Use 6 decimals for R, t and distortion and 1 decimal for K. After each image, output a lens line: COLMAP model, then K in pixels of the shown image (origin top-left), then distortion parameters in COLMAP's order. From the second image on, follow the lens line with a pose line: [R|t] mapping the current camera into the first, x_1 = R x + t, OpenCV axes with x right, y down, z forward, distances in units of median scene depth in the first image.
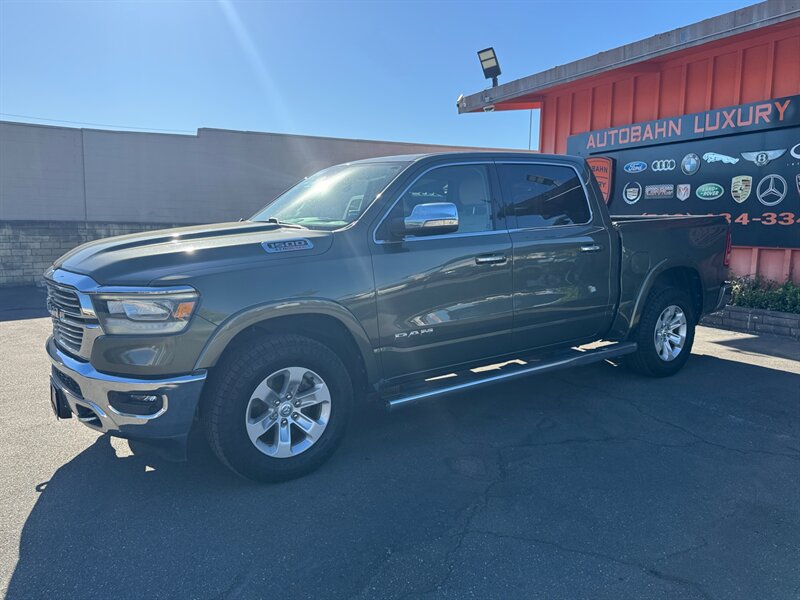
lens RADIAL K [[656.2, 0, 396.9], [0, 656.2, 298.7], [0, 0, 1]] dist [0.060955, -0.054479]
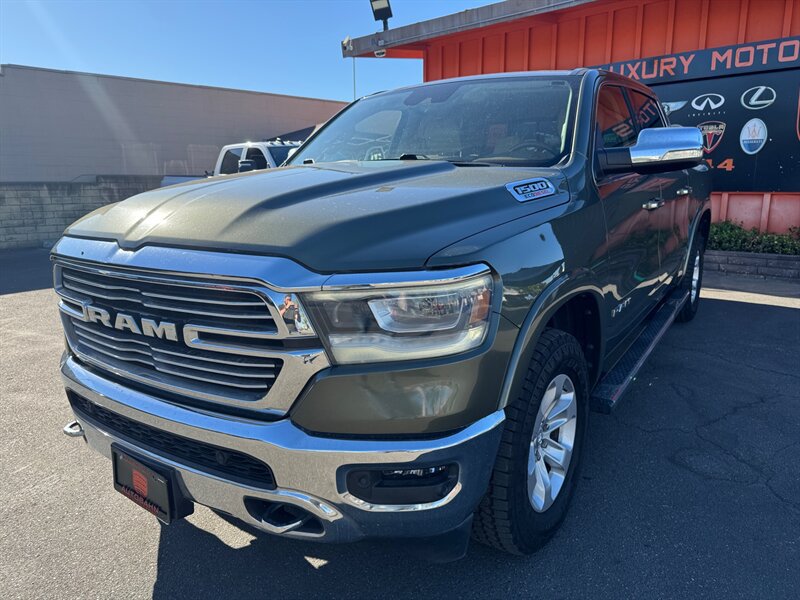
lens RADIAL K [[596.2, 0, 408.2], [0, 596.2, 301.8], [0, 0, 1]] dist [0.025777, -0.026662]
pose [[0.932757, -0.087869, 0.349633, -0.217417], [0.058365, 0.993854, 0.094067, -0.014892], [-0.355750, -0.067335, 0.932152, 0.216563]]
